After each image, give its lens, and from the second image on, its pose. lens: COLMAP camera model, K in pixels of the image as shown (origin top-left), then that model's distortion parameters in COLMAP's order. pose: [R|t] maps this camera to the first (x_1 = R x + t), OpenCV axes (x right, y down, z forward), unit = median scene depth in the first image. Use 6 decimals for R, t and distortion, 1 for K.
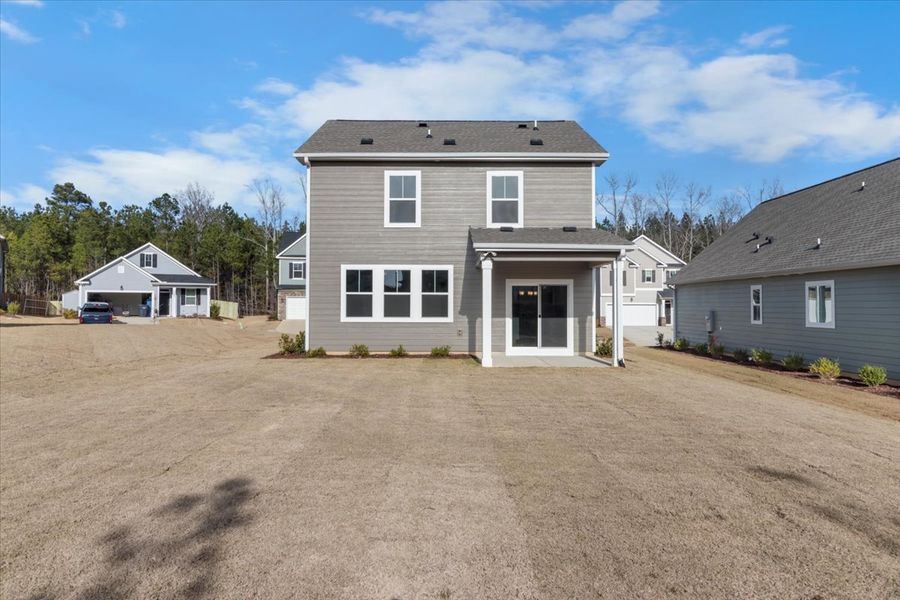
lens RADIAL K [[593.4, 0, 451.2], [0, 593.4, 306.7], [0, 0, 1]] dist [0.006621, 0.001106]
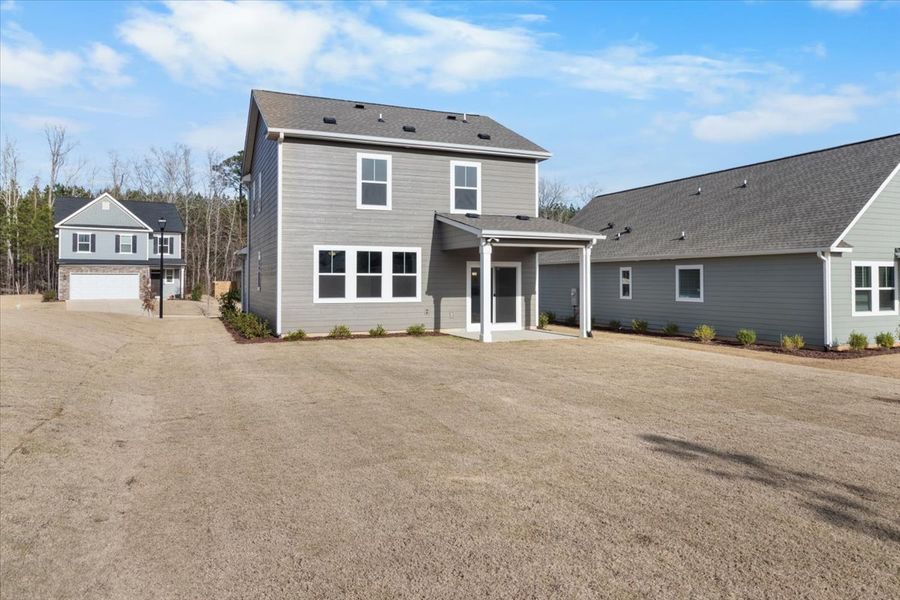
lens RADIAL K [[593.4, 0, 449.4], [0, 593.4, 290.3], [0, 0, 1]] dist [0.006621, 0.001106]
pose [[0.928619, -0.007899, 0.370950, -0.340875], [0.002949, 0.999899, 0.013911, -0.008675], [-0.371022, -0.011824, 0.928549, 0.003017]]
